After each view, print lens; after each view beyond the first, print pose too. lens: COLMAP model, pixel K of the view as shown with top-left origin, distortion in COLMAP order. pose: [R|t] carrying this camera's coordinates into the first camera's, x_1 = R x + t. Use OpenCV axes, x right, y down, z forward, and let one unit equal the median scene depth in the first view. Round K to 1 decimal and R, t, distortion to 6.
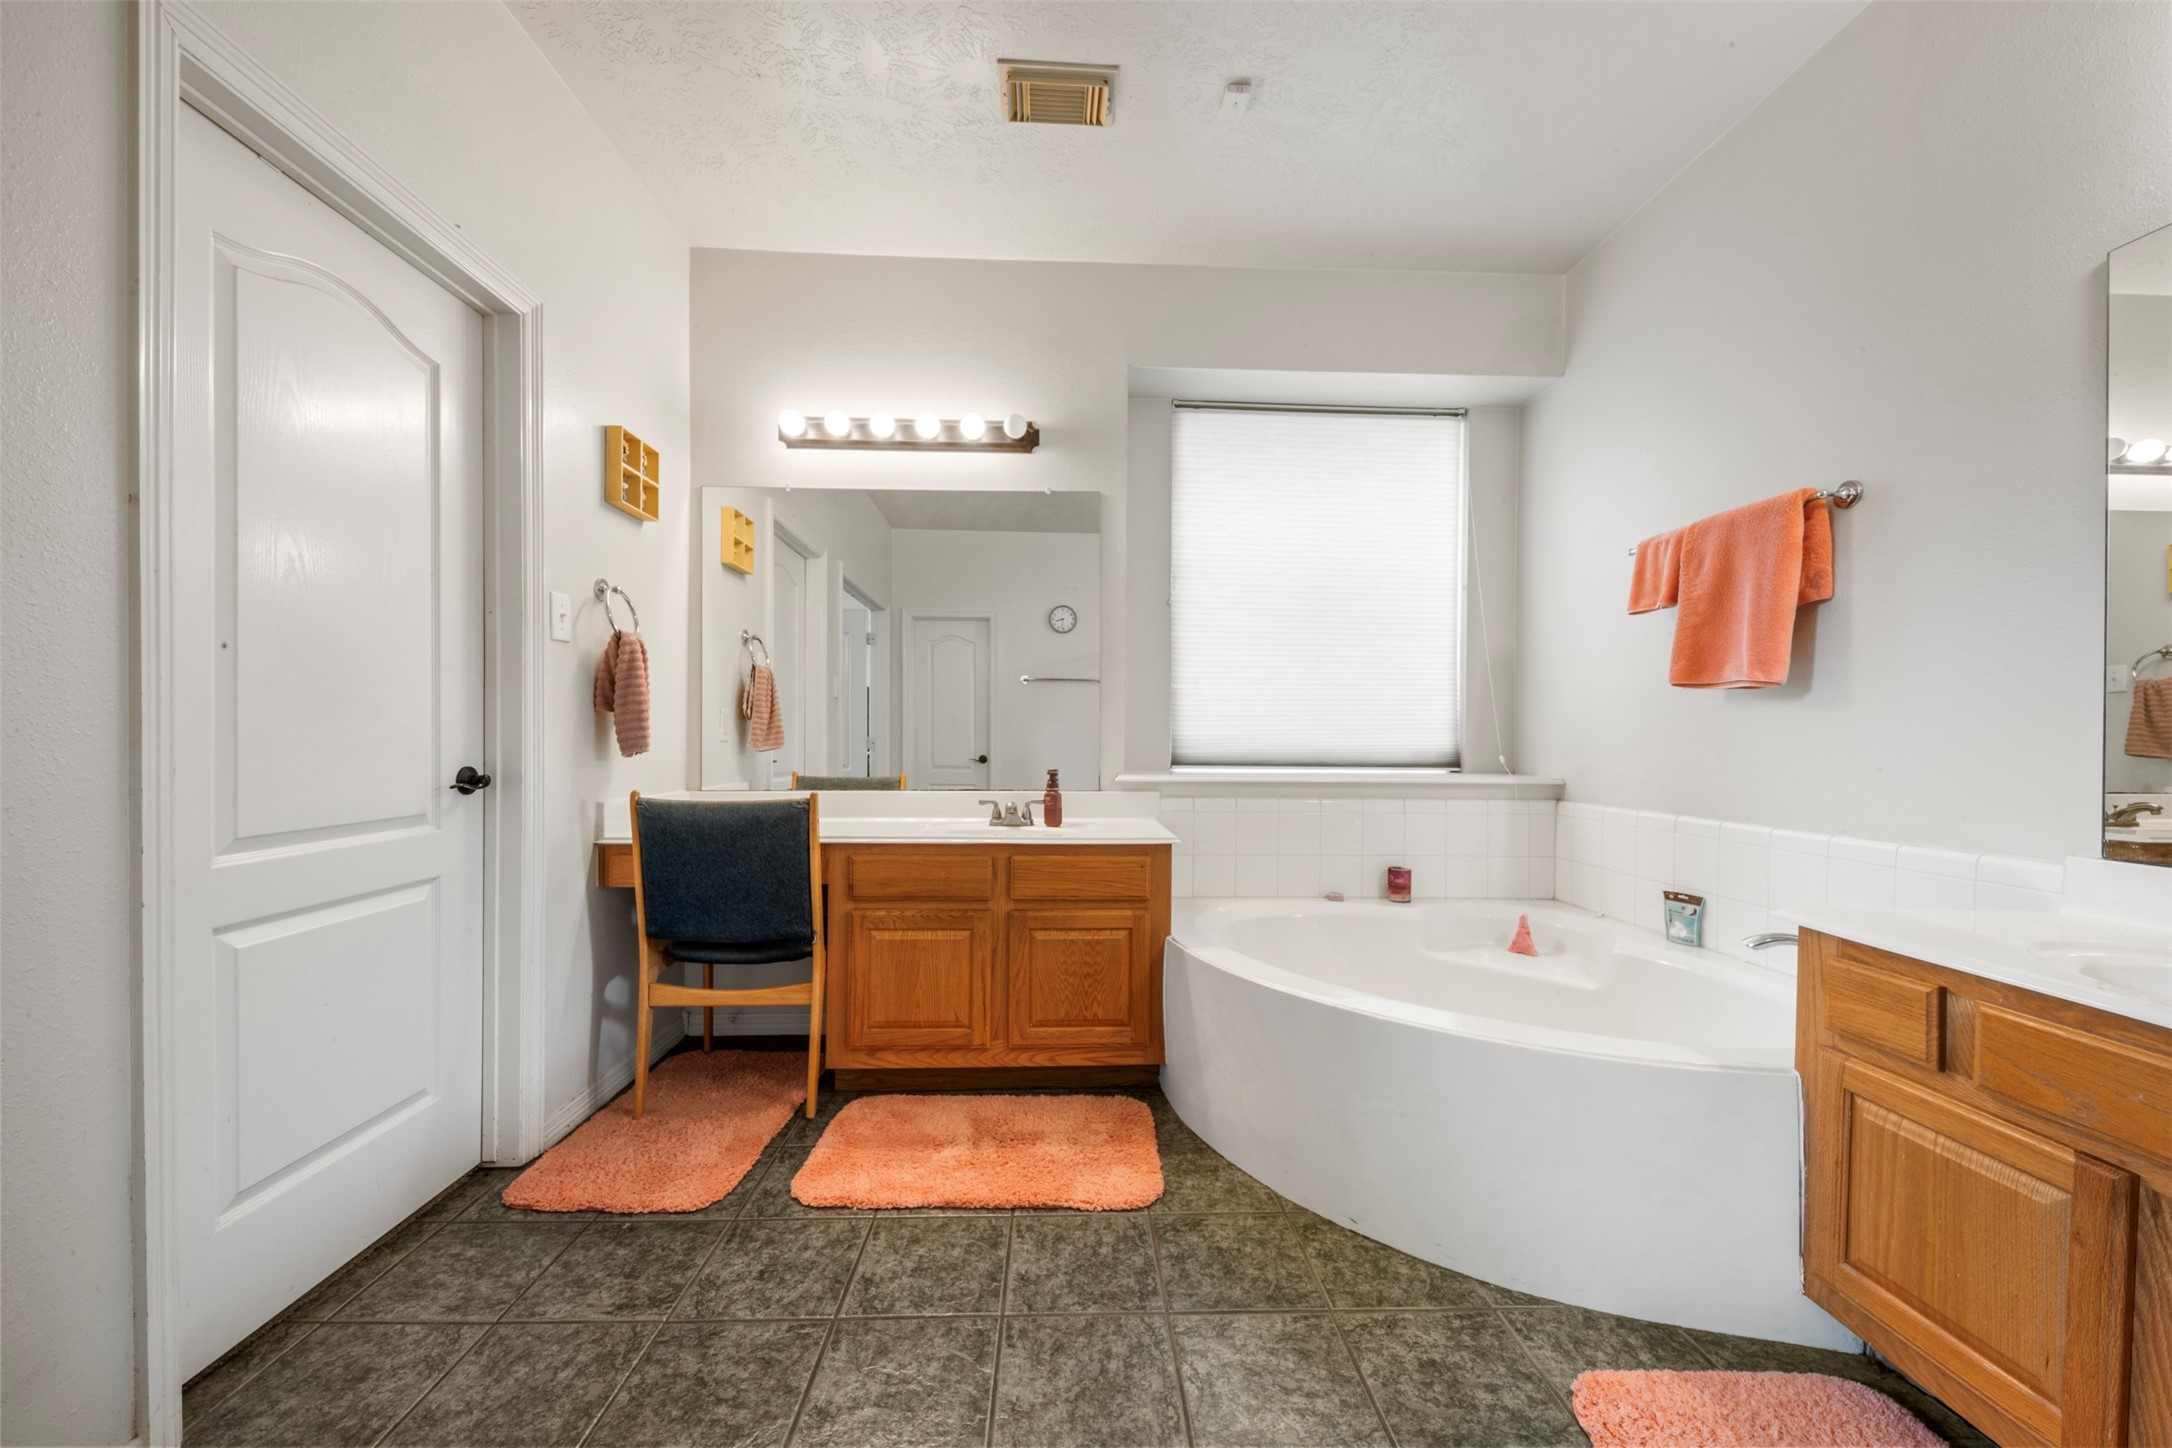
lens RADIAL K [[804.0, 0, 1065.0], [0, 804.0, 728.0], [0, 0, 1]] dist [0.005296, -0.003922]
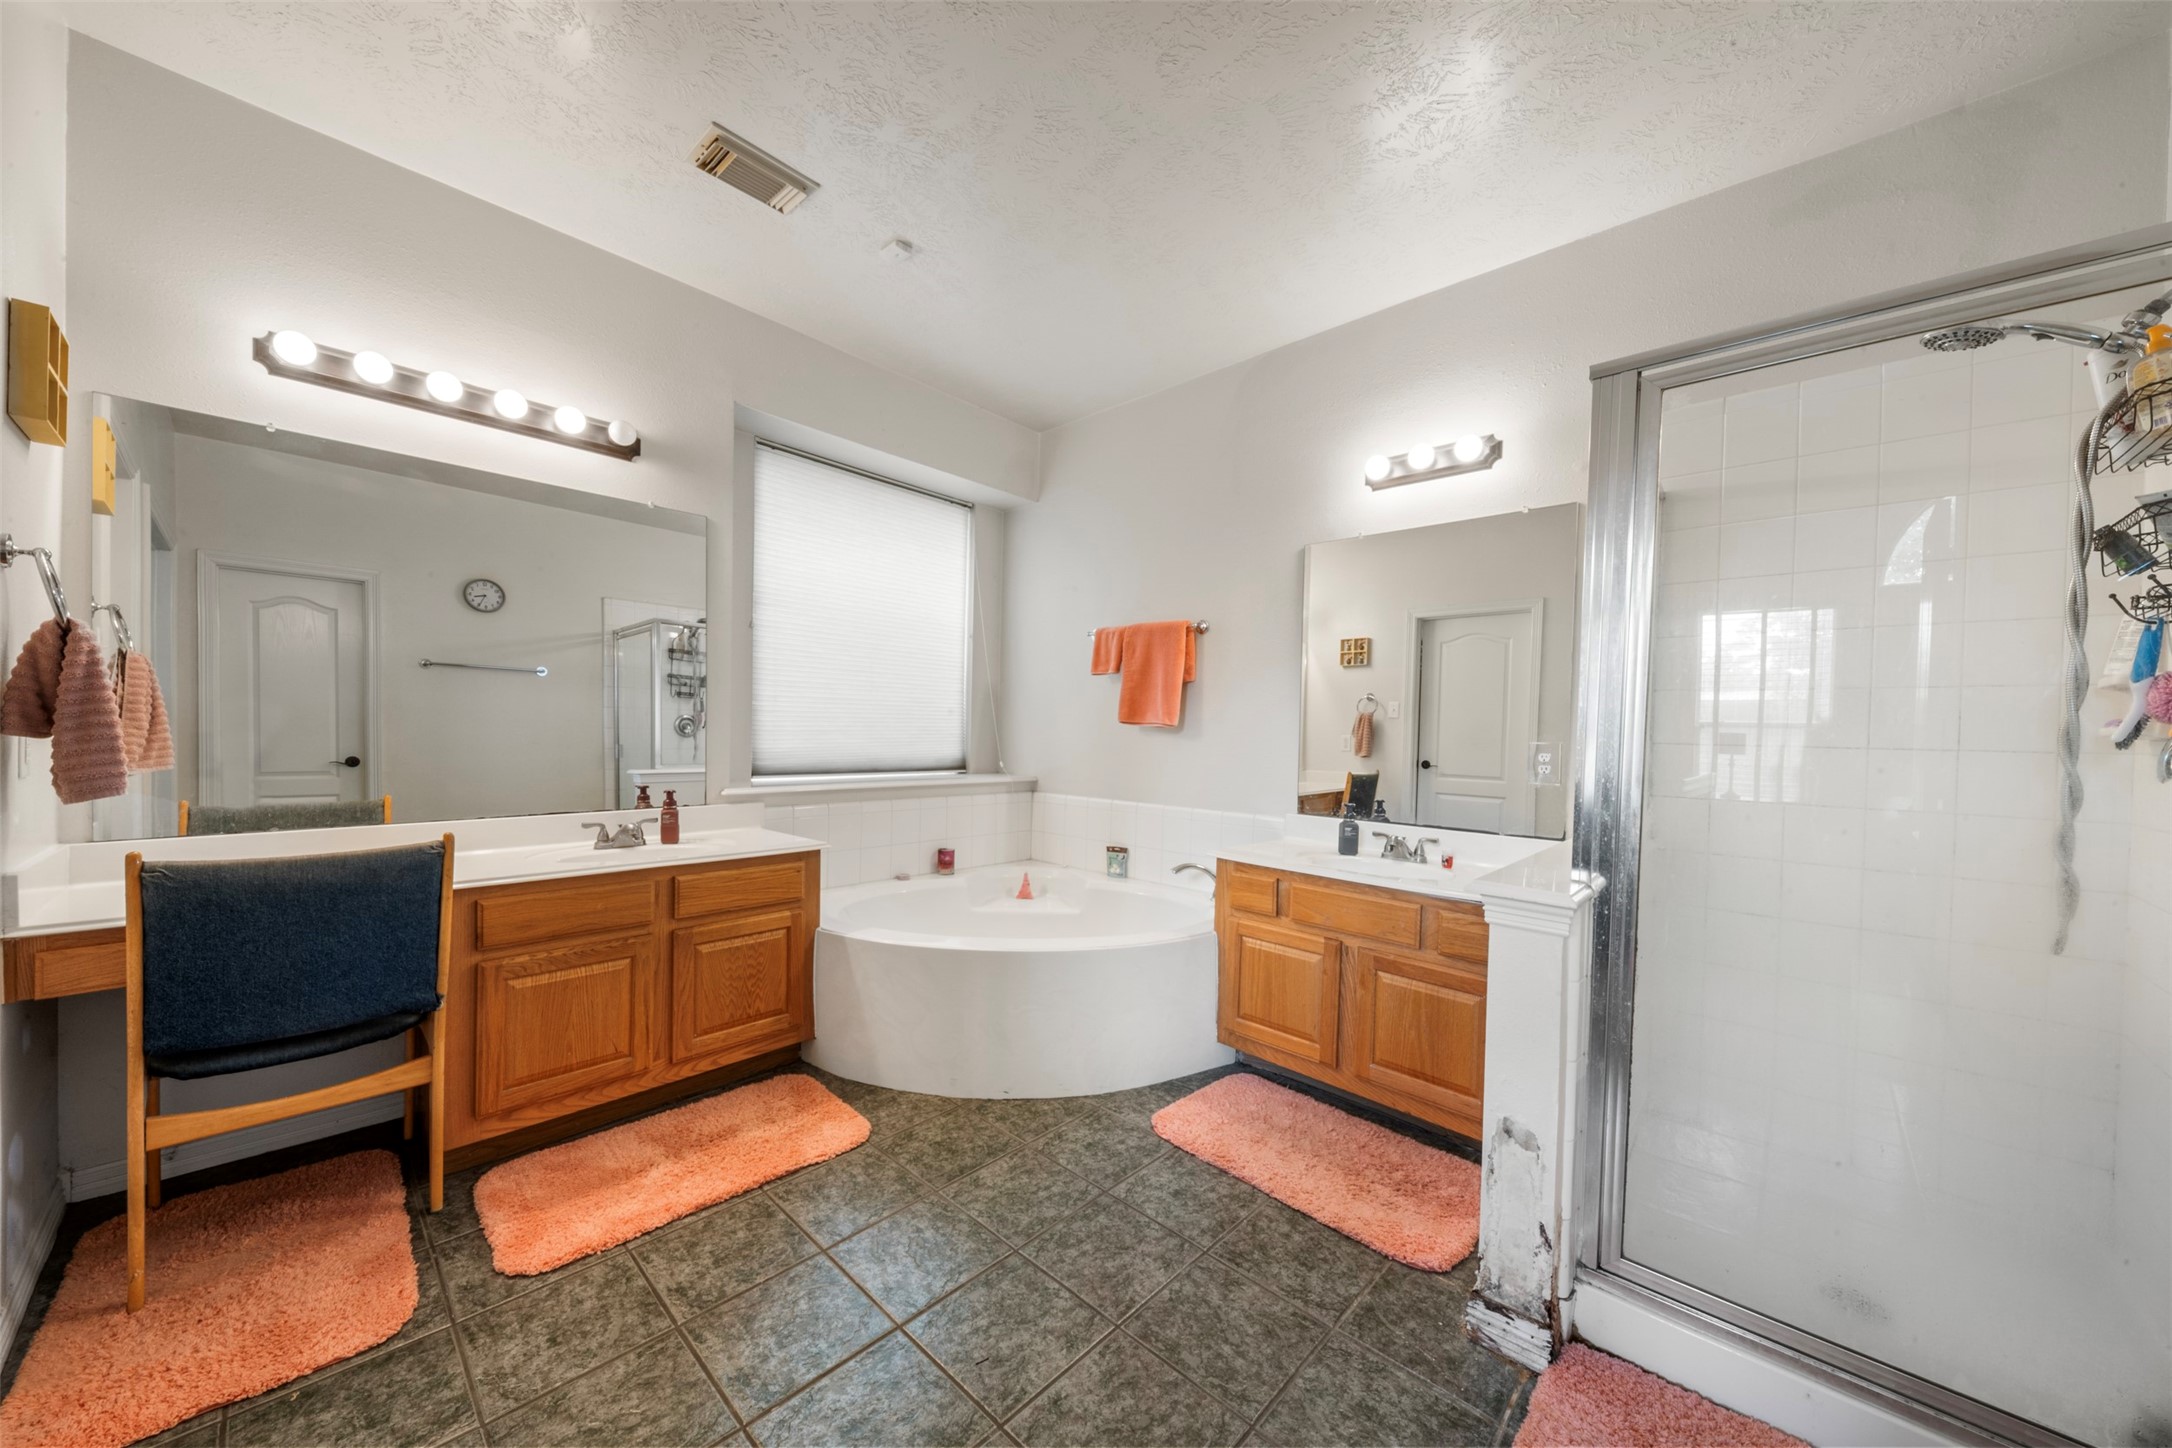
lens RADIAL K [[757.0, 0, 1084.4], [0, 757.0, 725.7], [0, 0, 1]] dist [-0.006085, -0.001694]
pose [[0.704216, 0.010612, 0.709906, -0.411035], [-0.021116, 0.999759, 0.006002, -0.054775], [-0.709672, -0.019216, 0.704271, -0.048641]]
